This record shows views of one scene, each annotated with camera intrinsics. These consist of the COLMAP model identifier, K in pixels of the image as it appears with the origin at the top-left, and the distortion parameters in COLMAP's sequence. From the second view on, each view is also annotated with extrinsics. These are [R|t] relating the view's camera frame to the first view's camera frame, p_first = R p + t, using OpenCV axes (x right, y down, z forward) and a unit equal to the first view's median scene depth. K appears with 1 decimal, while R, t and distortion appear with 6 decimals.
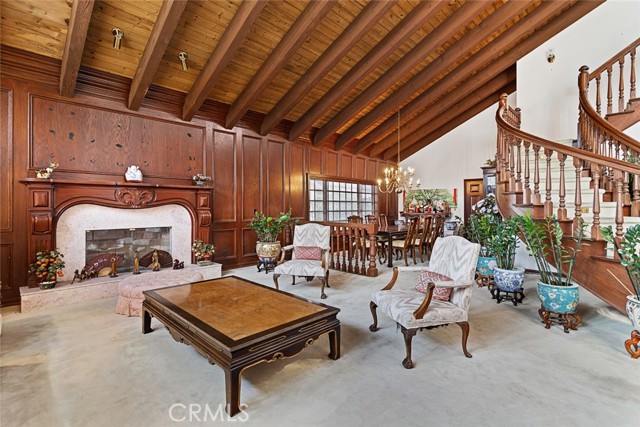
lens RADIAL K [[304.7, 0, 310.7], [0, 304.7, 208.6], [0, 0, 1]] dist [-0.002462, 0.000523]
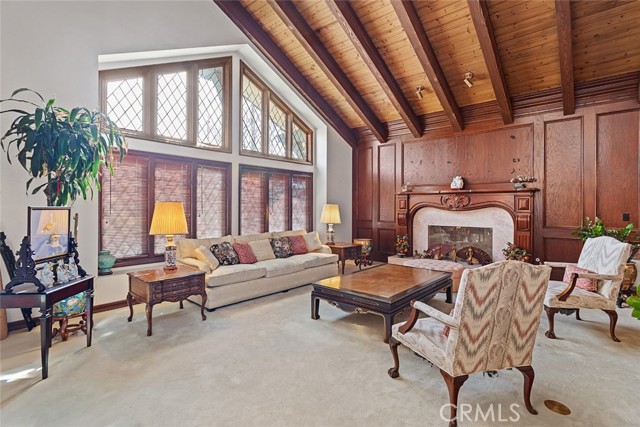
lens RADIAL K [[304.7, 0, 310.9], [0, 304.7, 209.5], [0, 0, 1]] dist [-0.002462, 0.000523]
pose [[0.050261, 0.006834, -0.998713, 0.374218], [-0.007759, 0.999949, 0.006452, -0.004868], [0.998706, 0.007424, 0.050311, 0.200866]]
